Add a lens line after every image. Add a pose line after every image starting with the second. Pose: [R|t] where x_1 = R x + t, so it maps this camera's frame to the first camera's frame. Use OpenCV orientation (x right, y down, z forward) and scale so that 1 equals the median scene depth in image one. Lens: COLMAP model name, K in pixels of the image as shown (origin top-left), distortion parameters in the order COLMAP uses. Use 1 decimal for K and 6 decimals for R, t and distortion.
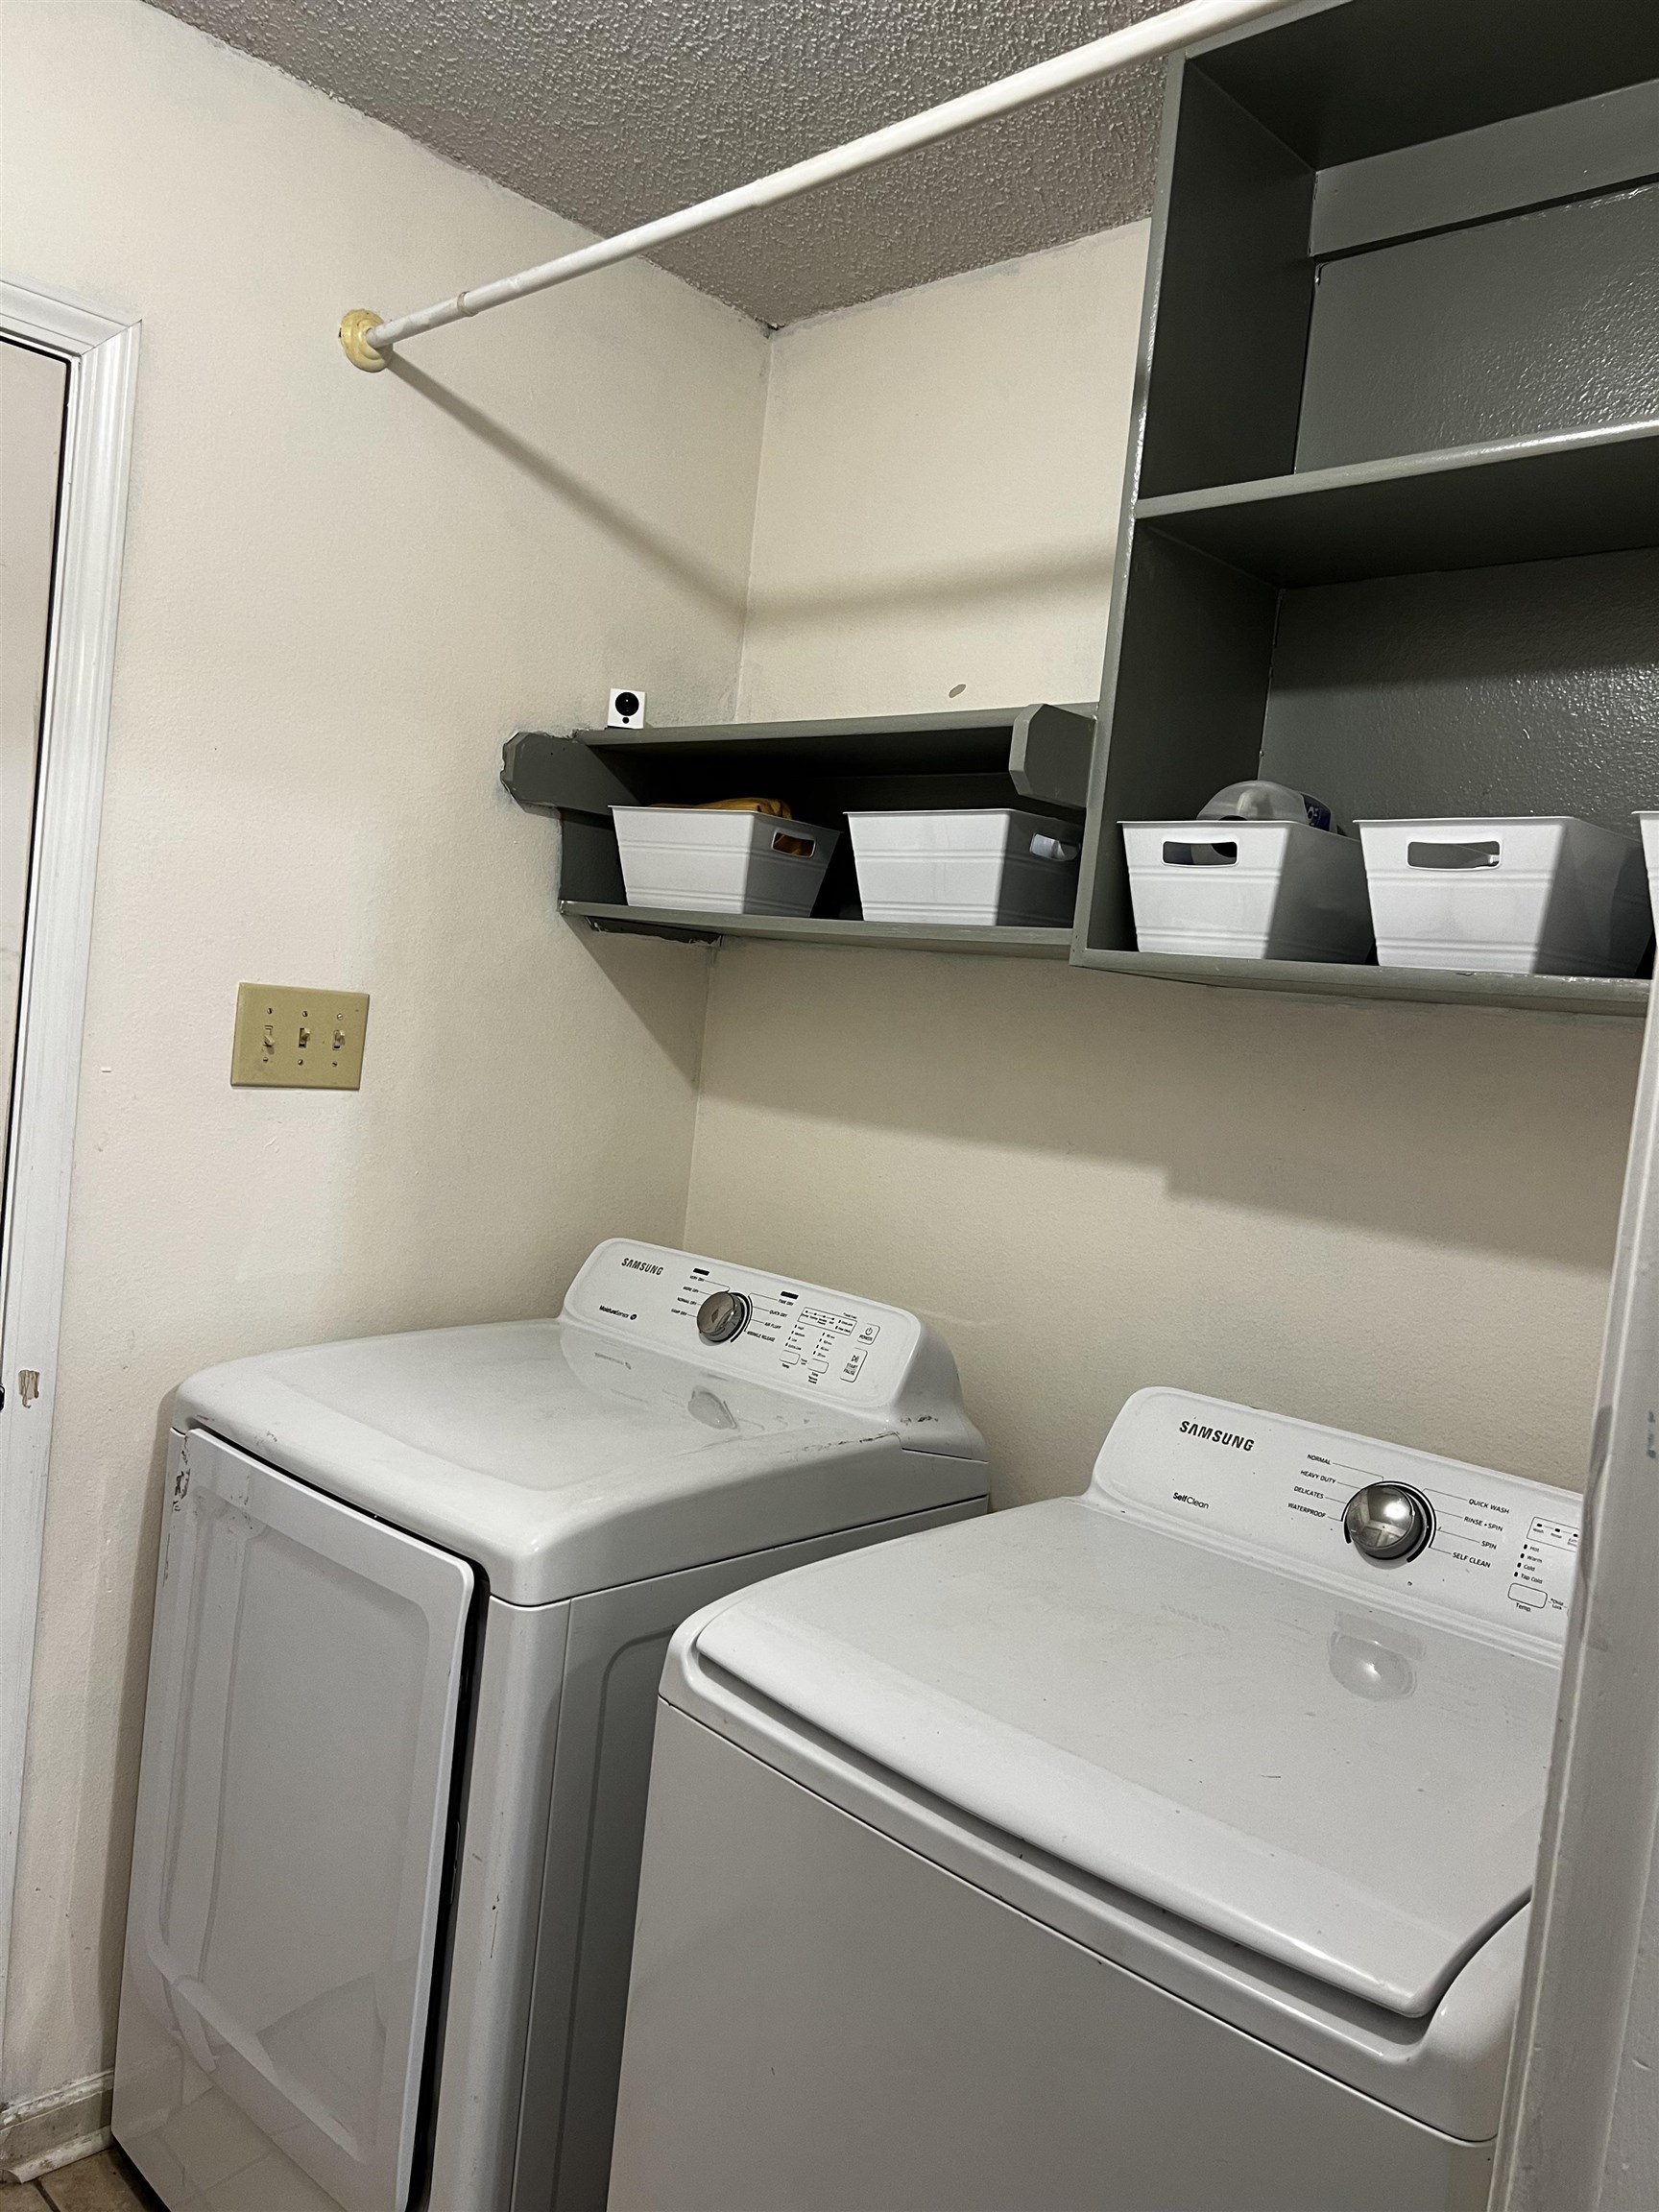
lens RADIAL K [[1665.3, 0, 833.1], [0, 1665.3, 1108.6], [0, 0, 1]] dist [0.060860, -0.070188]
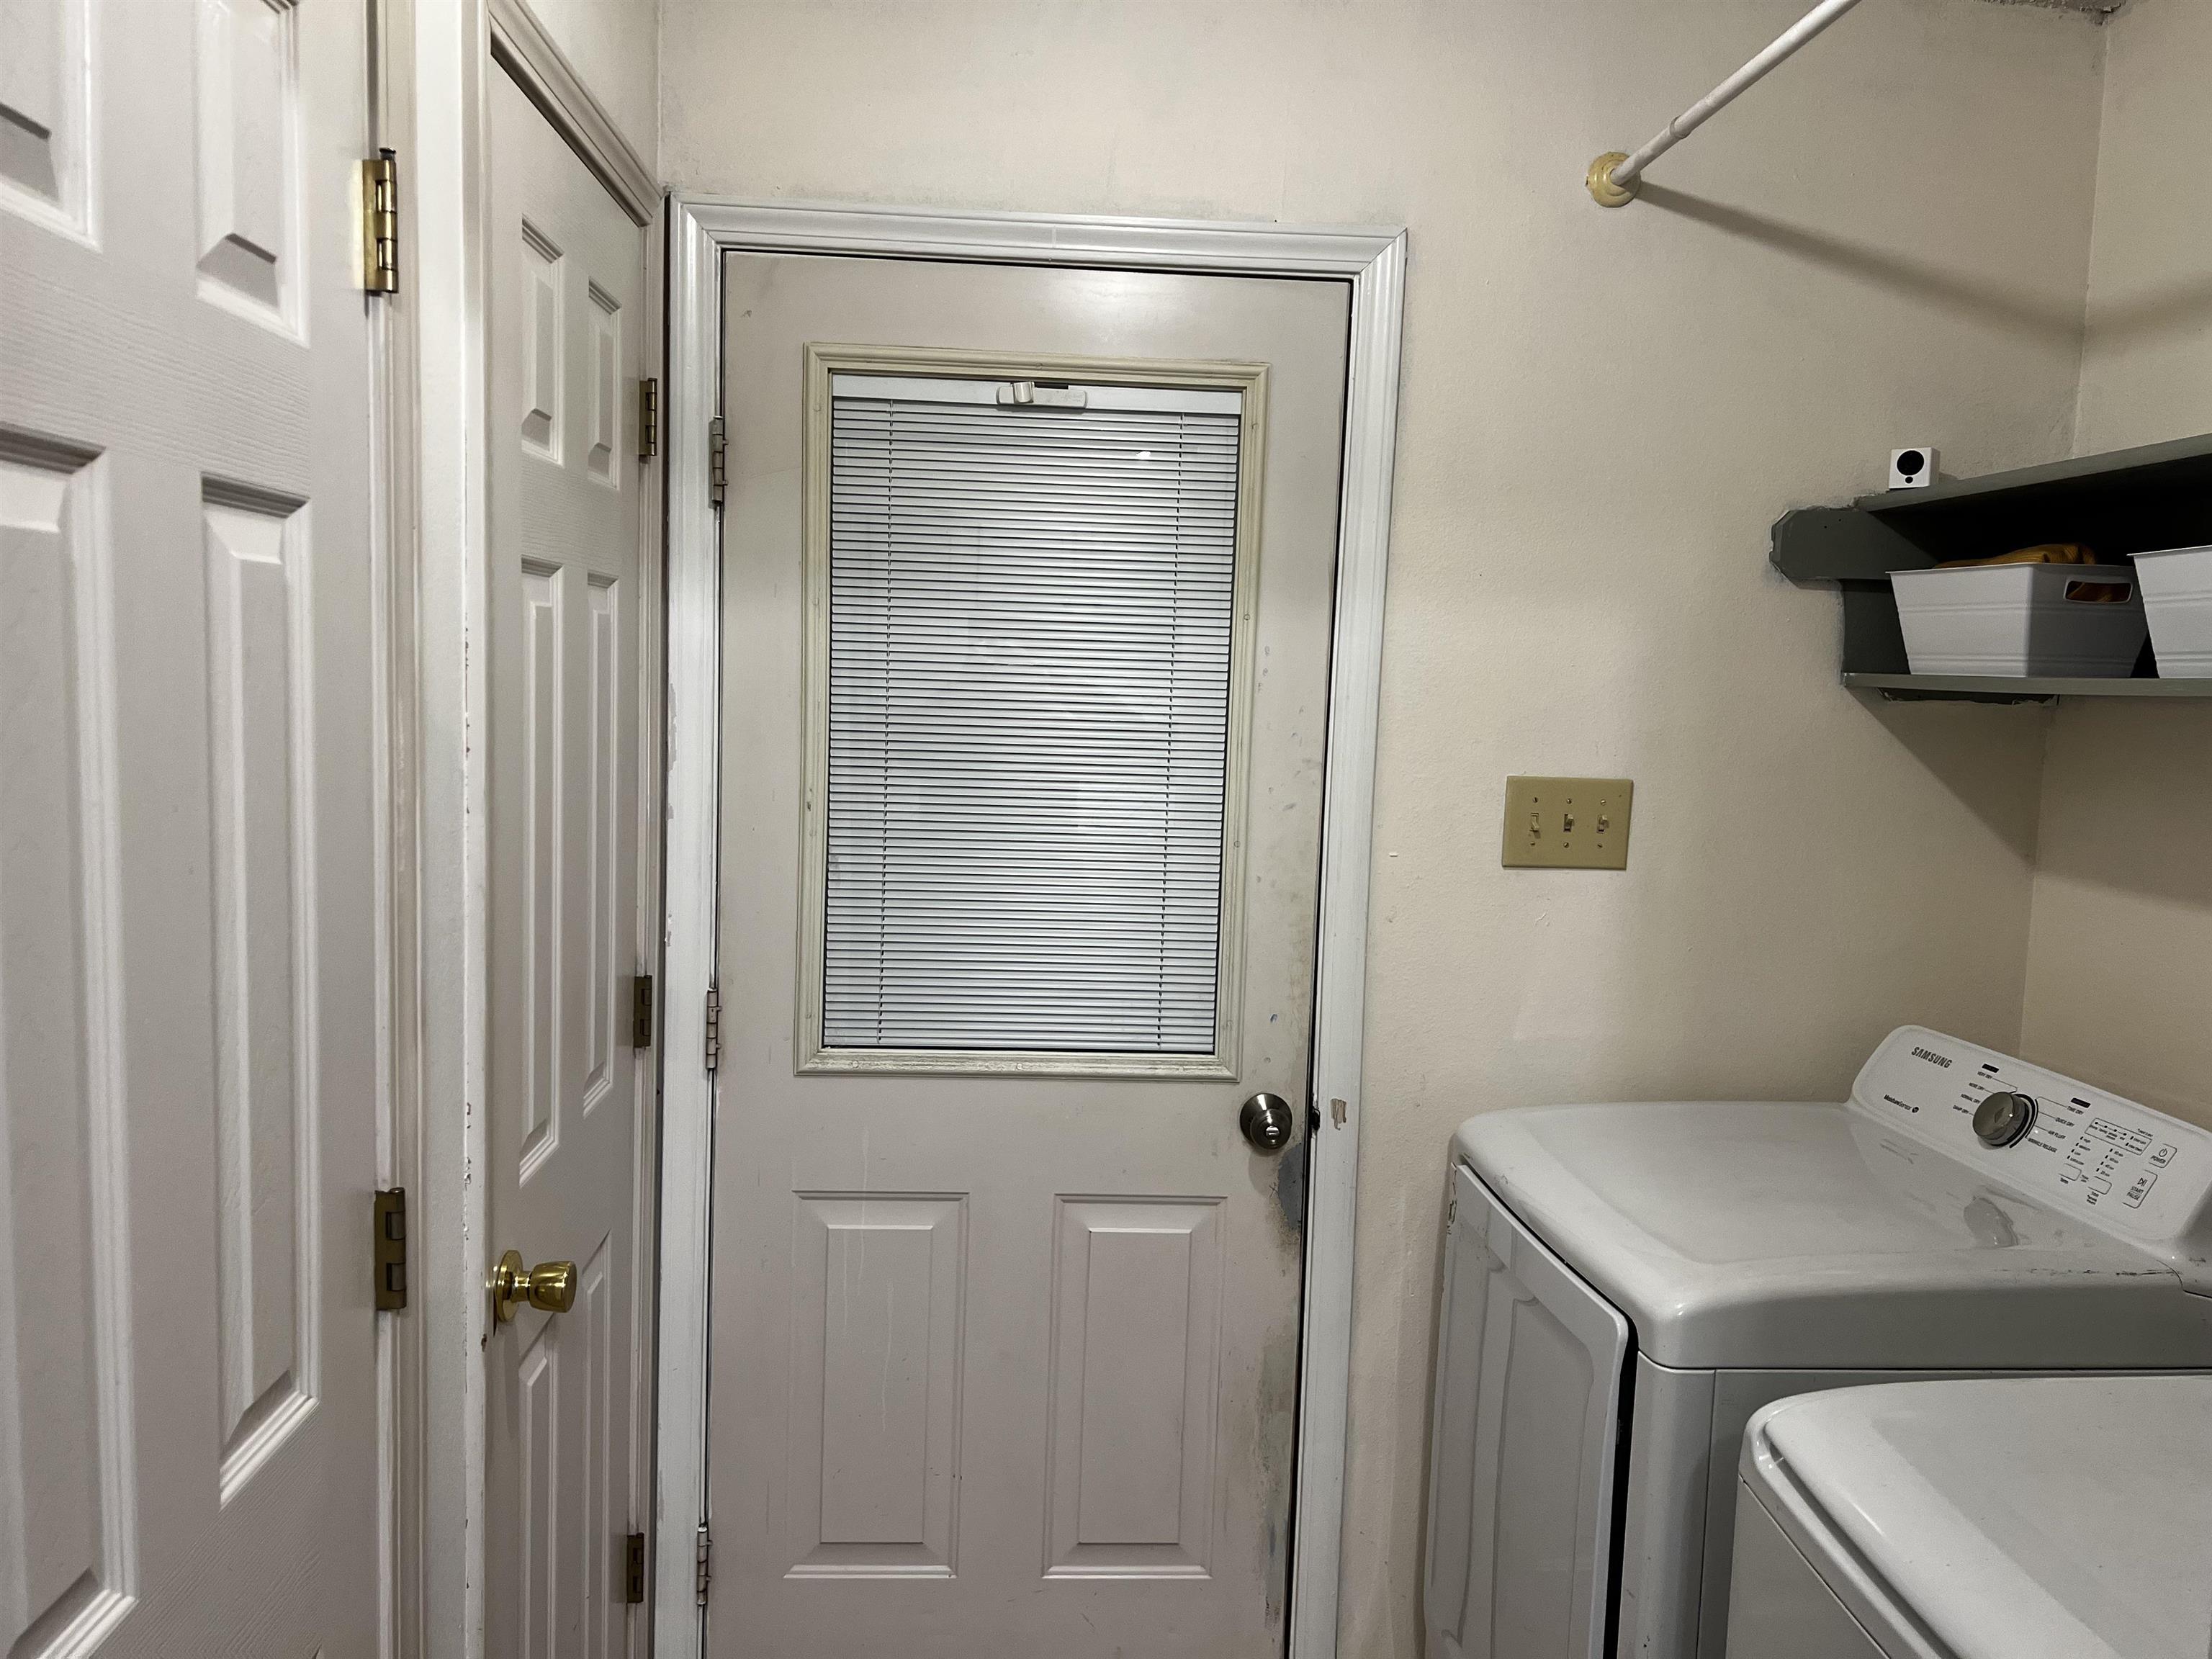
lens RADIAL K [[1665.3, 0, 1088.4], [0, 1665.3, 847.5], [0, 0, 1]] dist [0.060860, -0.070188]
pose [[0.729712, -0.008630, -0.683700, 0.202663], [-0.001343, 0.999900, -0.014055, -0.010103], [0.683753, 0.011174, 0.729628, -0.015582]]
